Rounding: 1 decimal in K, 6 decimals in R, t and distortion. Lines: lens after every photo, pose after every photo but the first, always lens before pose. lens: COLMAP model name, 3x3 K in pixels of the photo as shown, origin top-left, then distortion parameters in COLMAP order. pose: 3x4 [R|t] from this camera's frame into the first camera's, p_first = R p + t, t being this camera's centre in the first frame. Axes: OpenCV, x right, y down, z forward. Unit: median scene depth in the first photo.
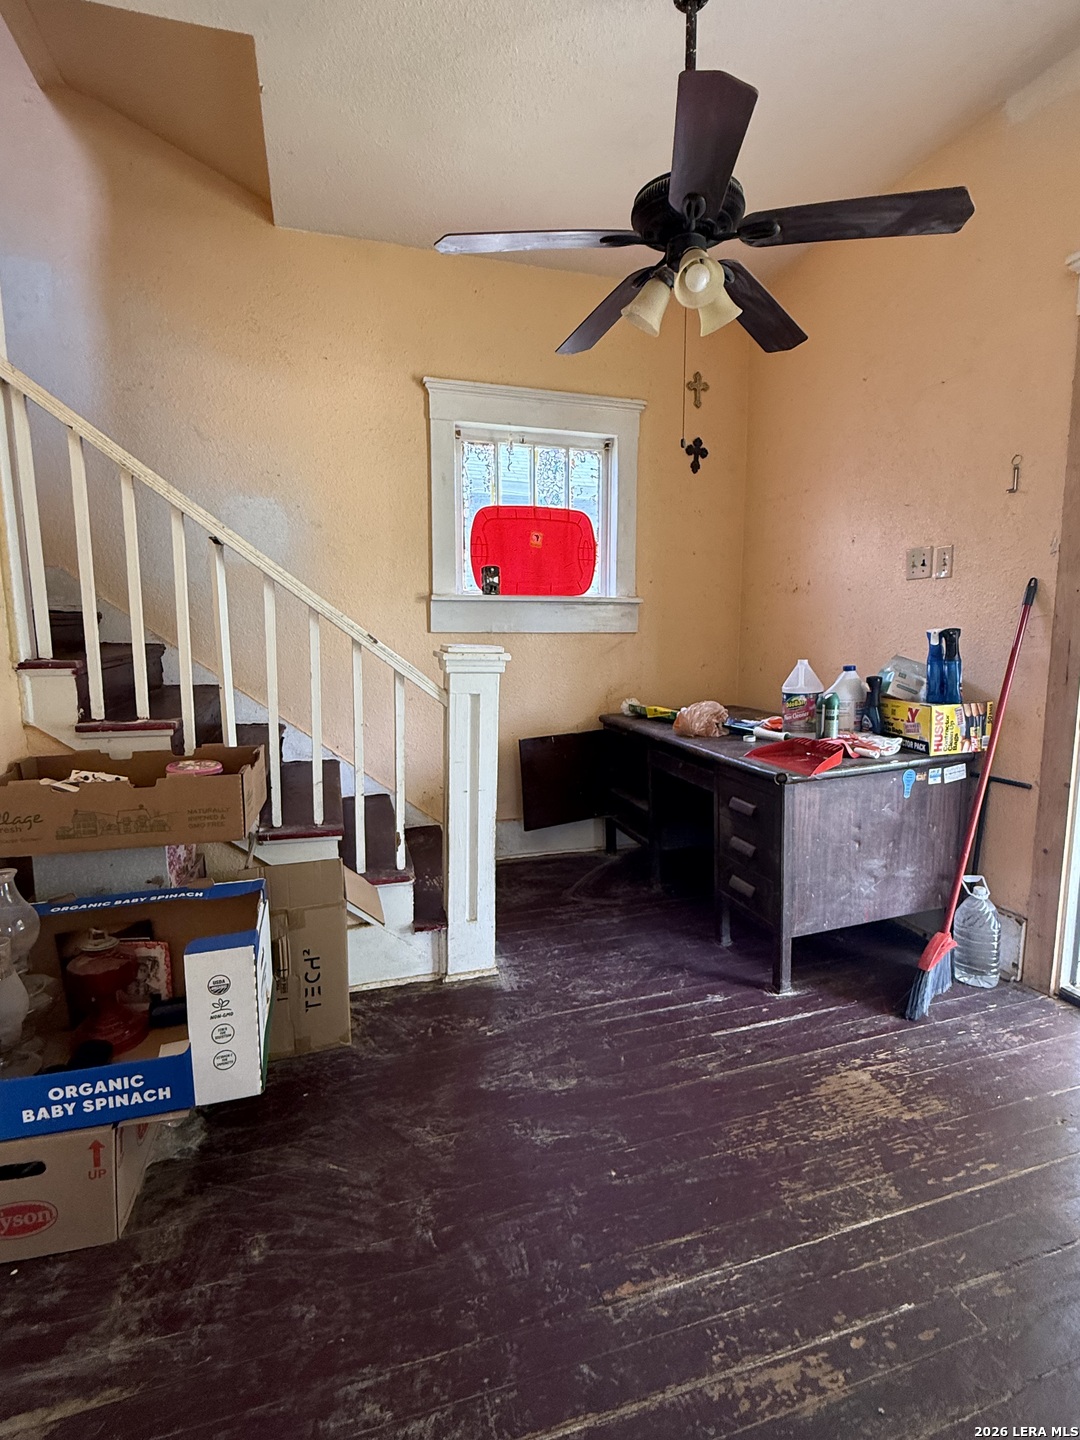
lens RADIAL K [[704.6, 0, 540.0], [0, 704.6, 720.0], [0, 0, 1]] dist [0.003065, 0.000227]
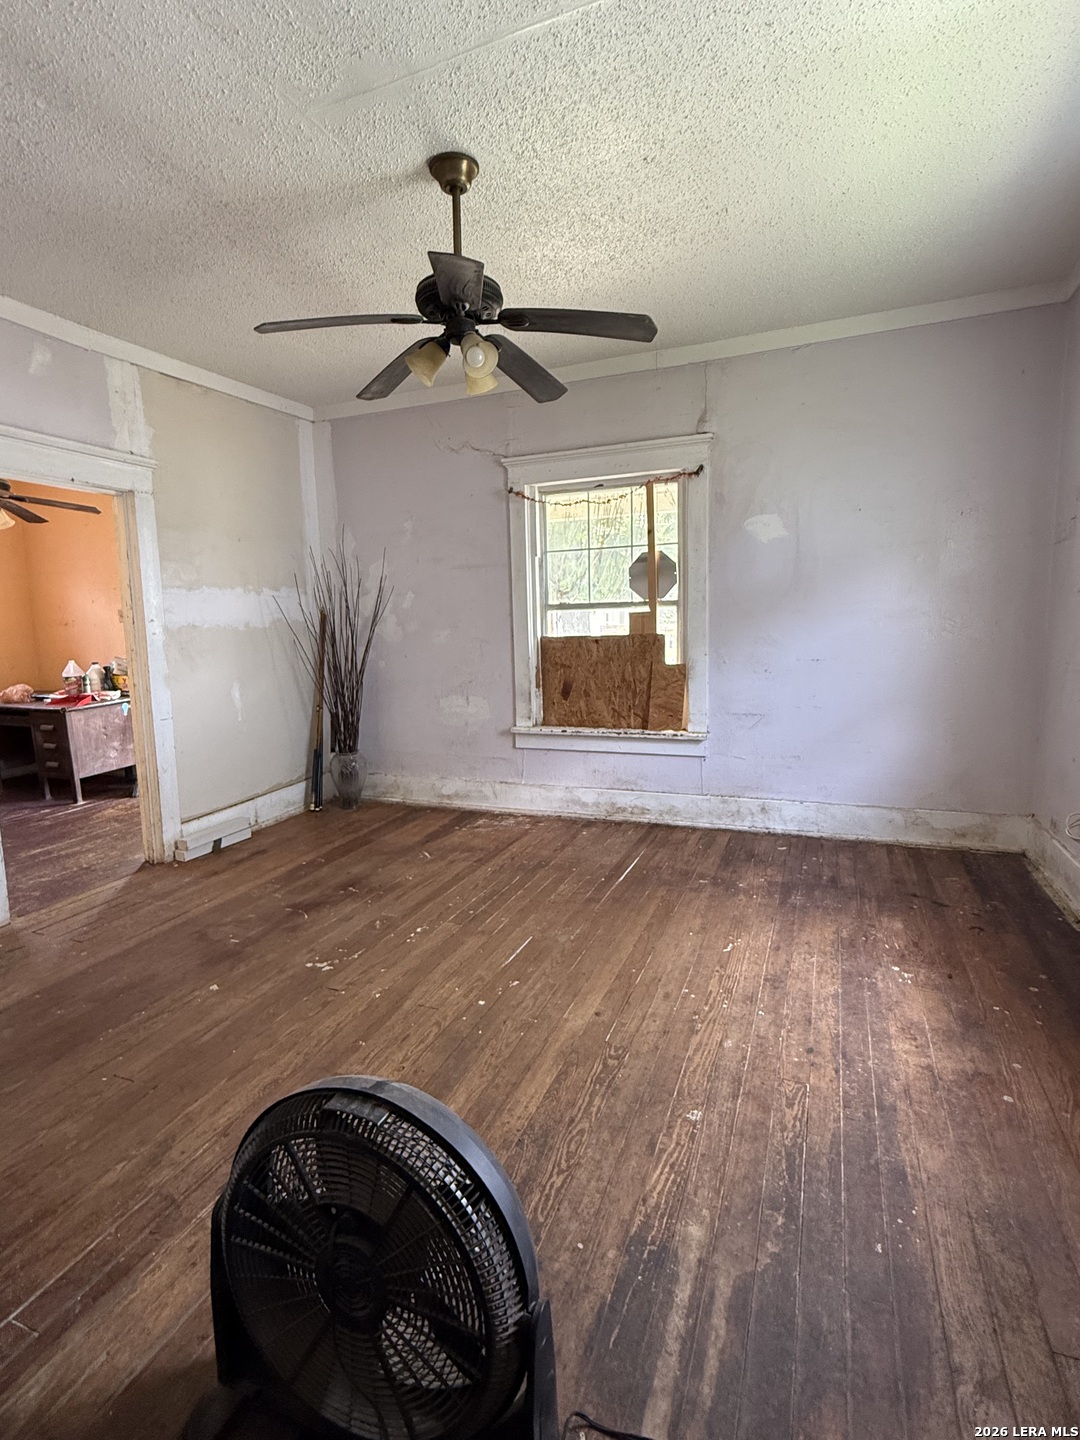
lens RADIAL K [[704.6, 0, 540.0], [0, 704.6, 720.0], [0, 0, 1]] dist [0.003065, 0.000227]
pose [[0.633750, -0.113405, 0.765180, -0.427995], [0.118086, 0.991784, 0.049187, 0.174901], [-0.764472, 0.059184, 0.641935, -1.623198]]
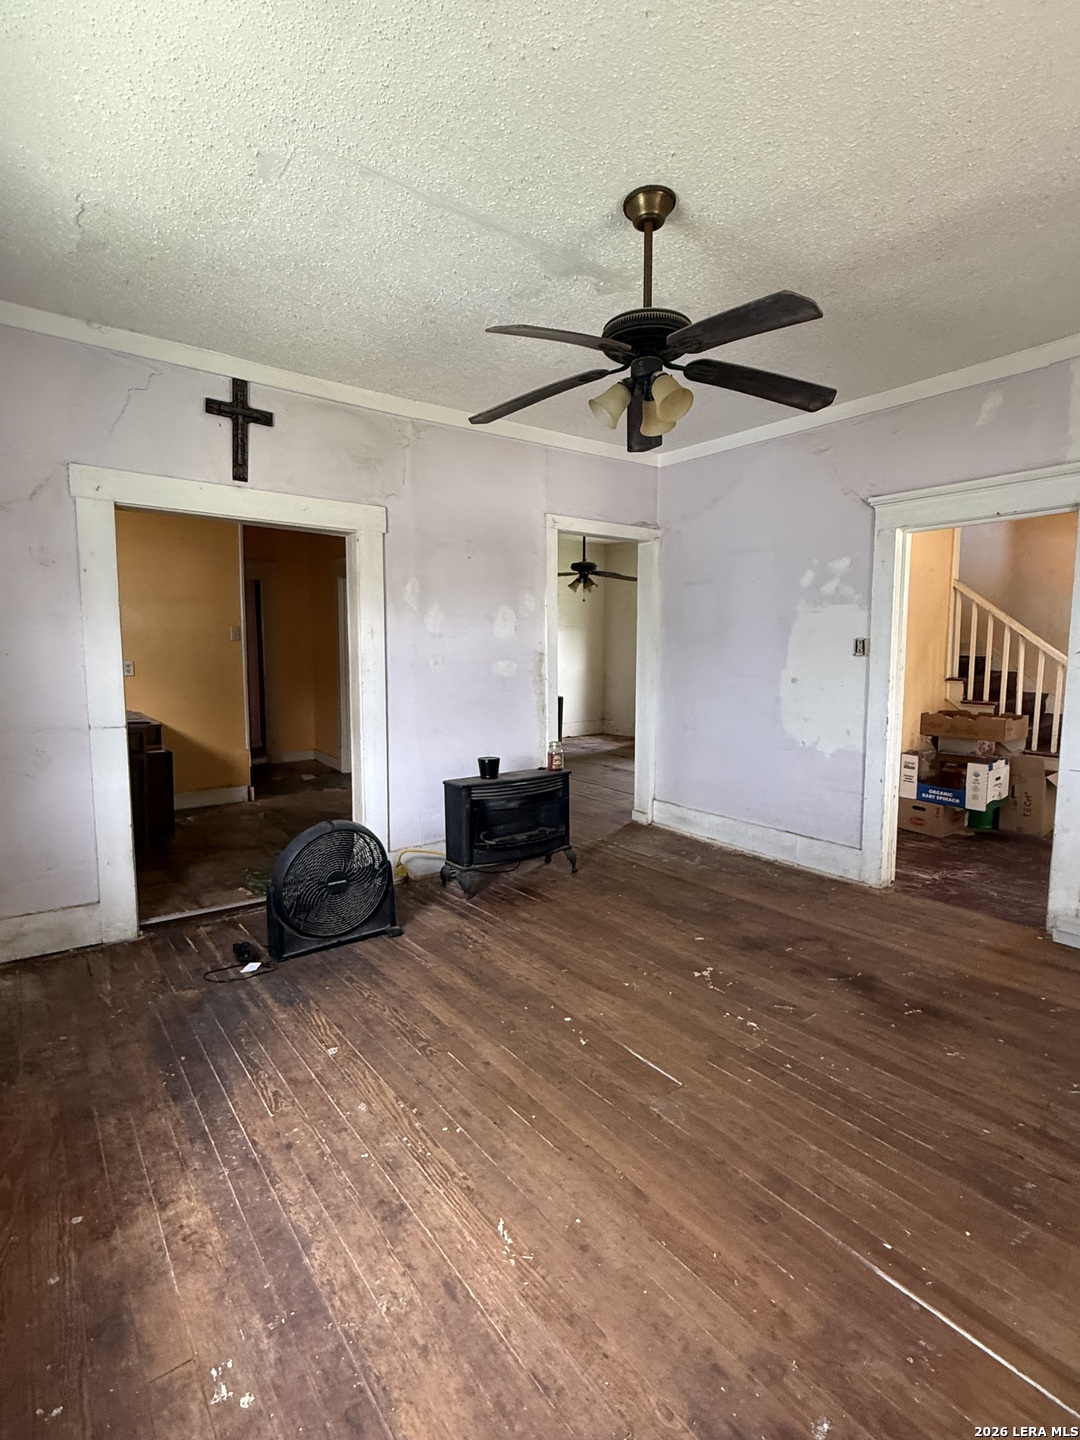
lens RADIAL K [[704.6, 0, 540.0], [0, 704.6, 720.0], [0, 0, 1]] dist [0.003065, 0.000227]
pose [[0.342509, 0.102143, -0.933945, 1.220038], [-0.119667, 0.990719, 0.064466, 0.087834], [0.931862, 0.089682, 0.351554, -1.353850]]
